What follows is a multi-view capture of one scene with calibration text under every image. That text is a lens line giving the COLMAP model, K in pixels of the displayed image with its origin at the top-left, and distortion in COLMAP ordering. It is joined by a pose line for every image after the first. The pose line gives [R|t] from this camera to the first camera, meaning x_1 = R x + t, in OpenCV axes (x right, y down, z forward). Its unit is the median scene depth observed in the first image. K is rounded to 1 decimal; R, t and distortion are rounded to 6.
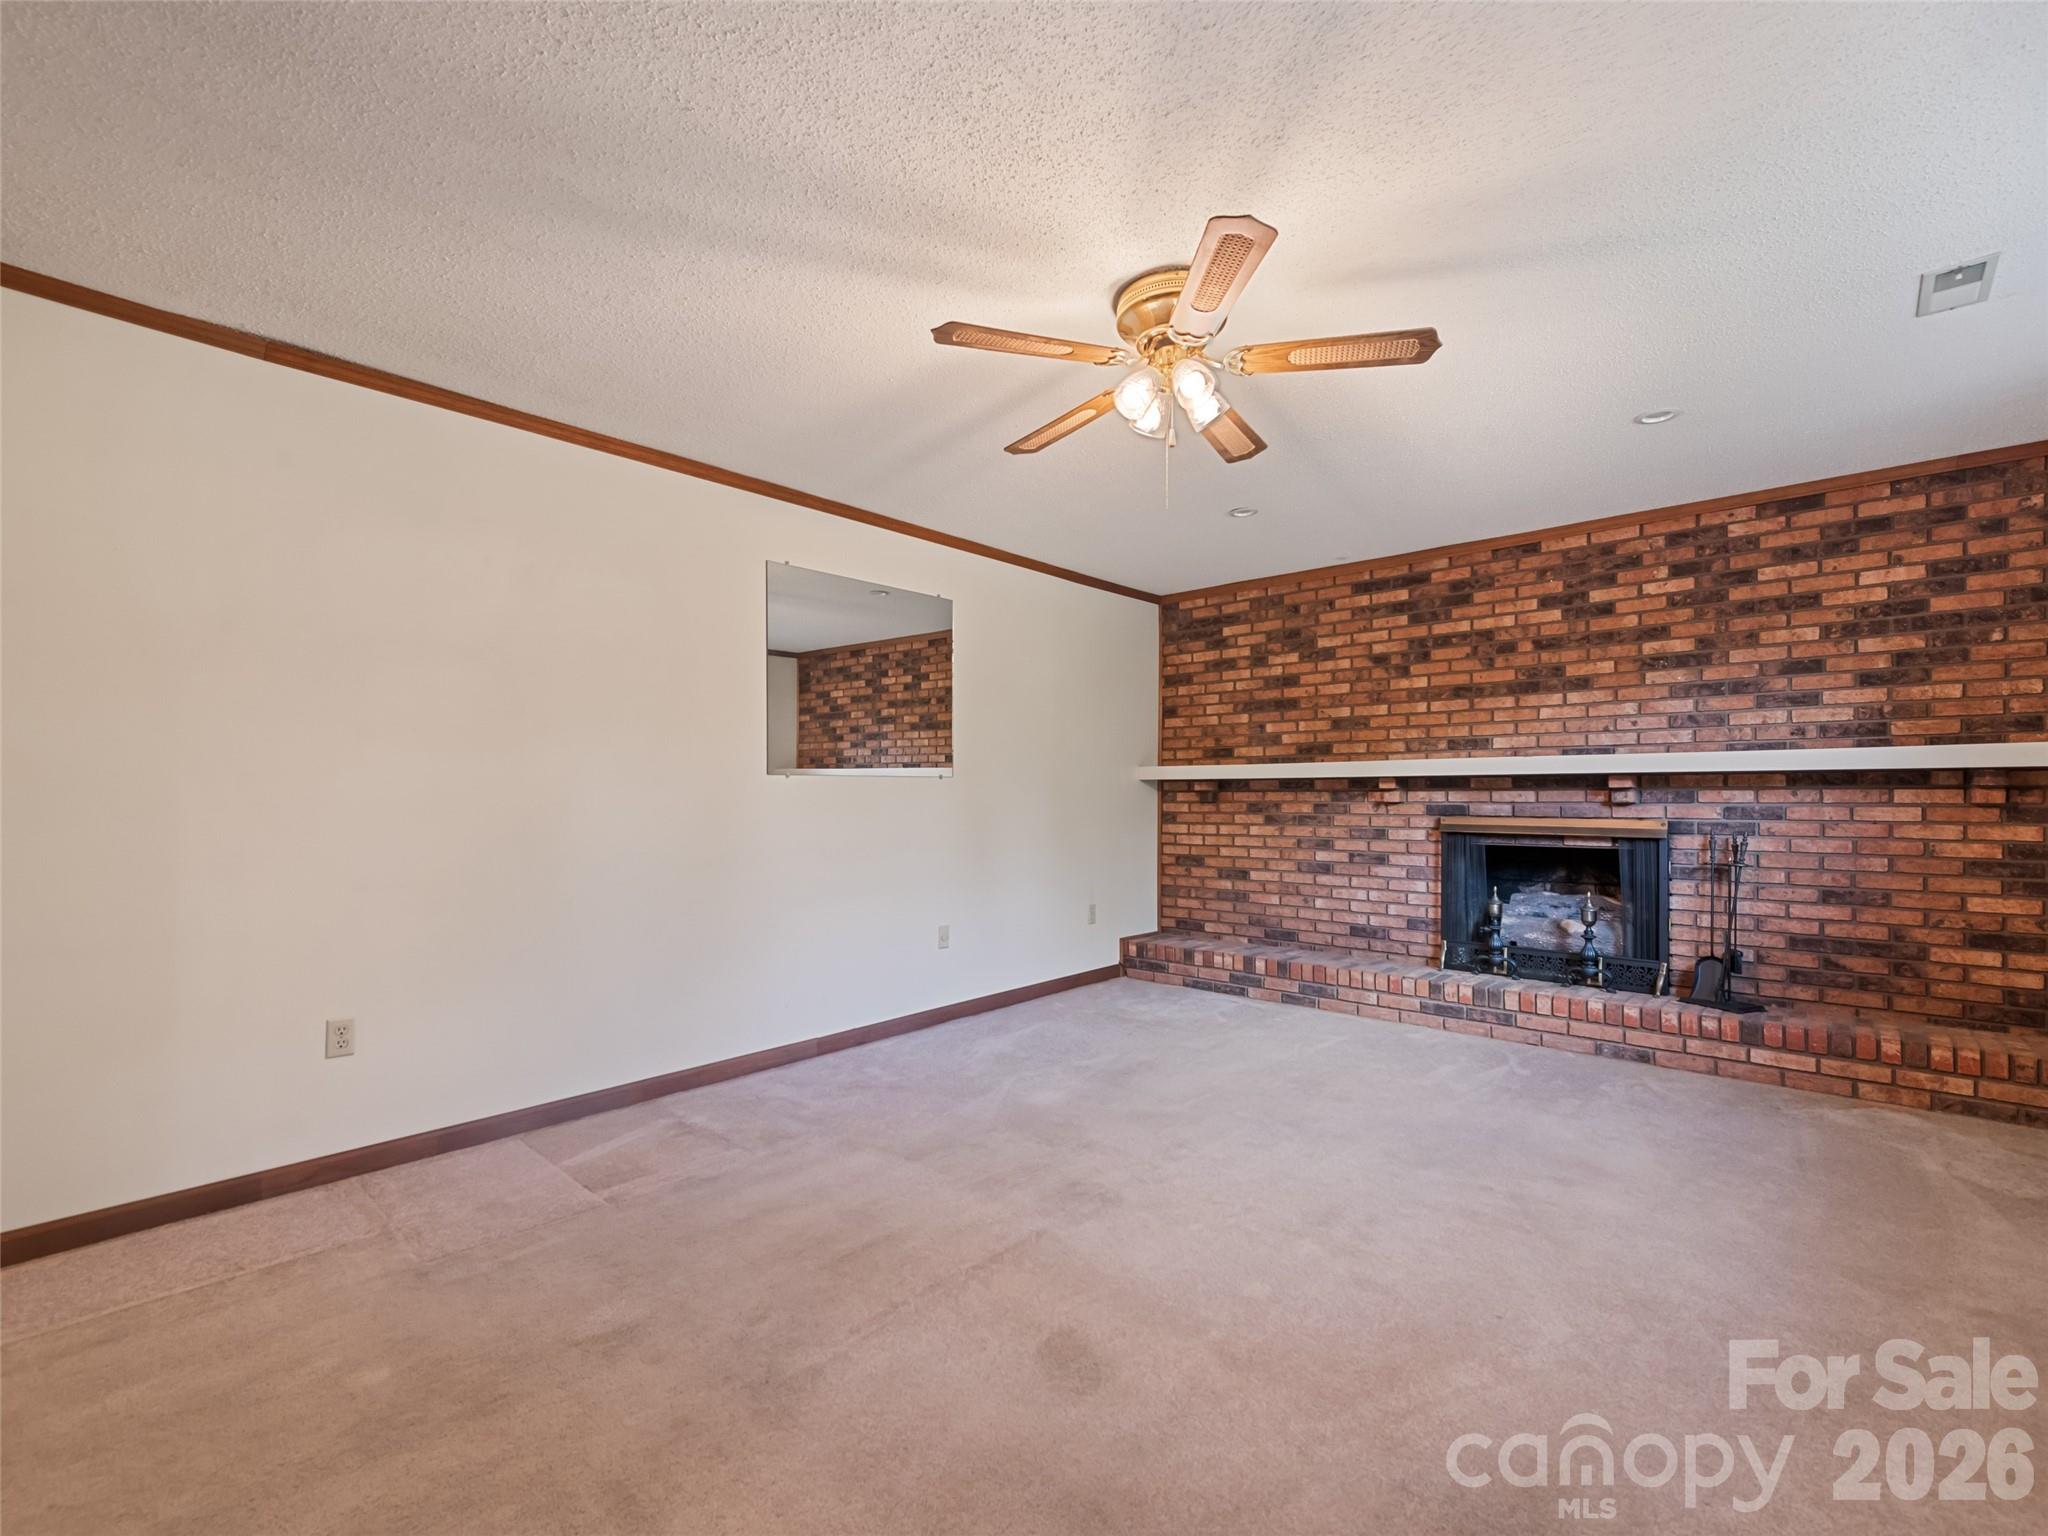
lens RADIAL K [[921.3, 0, 1028.6], [0, 921.3, 790.1], [0, 0, 1]] dist [0.013326, -0.001479]
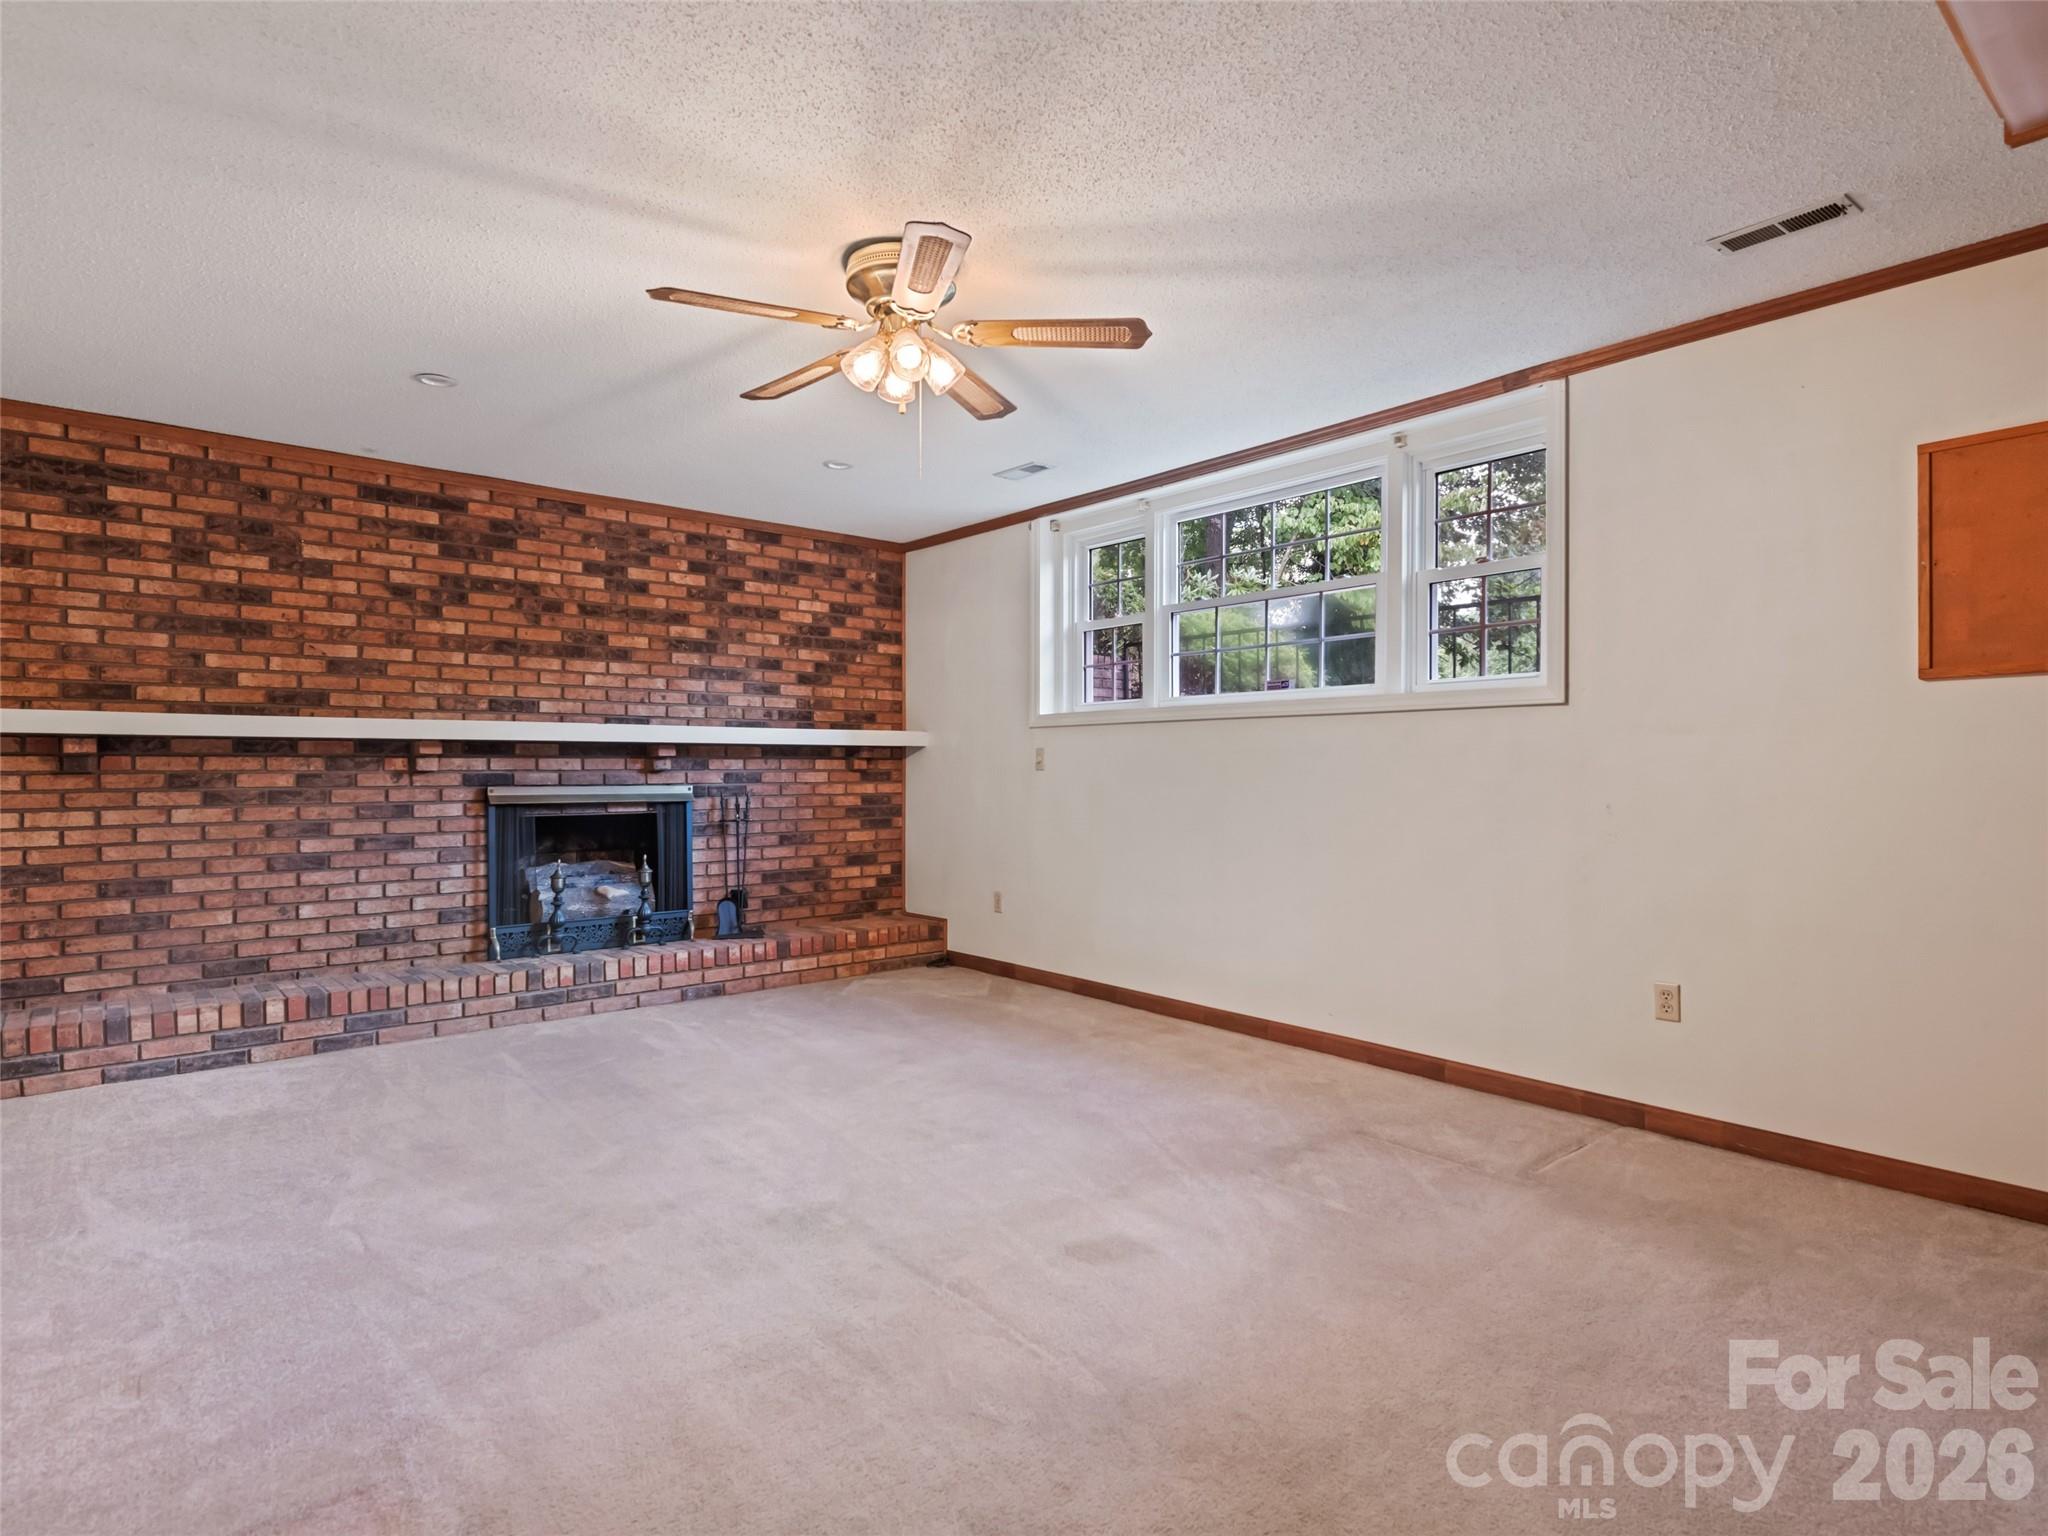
lens RADIAL K [[1099.2, 0, 1025.5], [0, 1099.2, 771.6], [0, 0, 1]] dist [0.013816, -0.000793]
pose [[0.127777, -0.004558, 0.991792, -0.557021], [-0.007197, 0.999959, 0.005522, 0.004954], [-0.991777, -0.007843, 0.127739, 0.390154]]
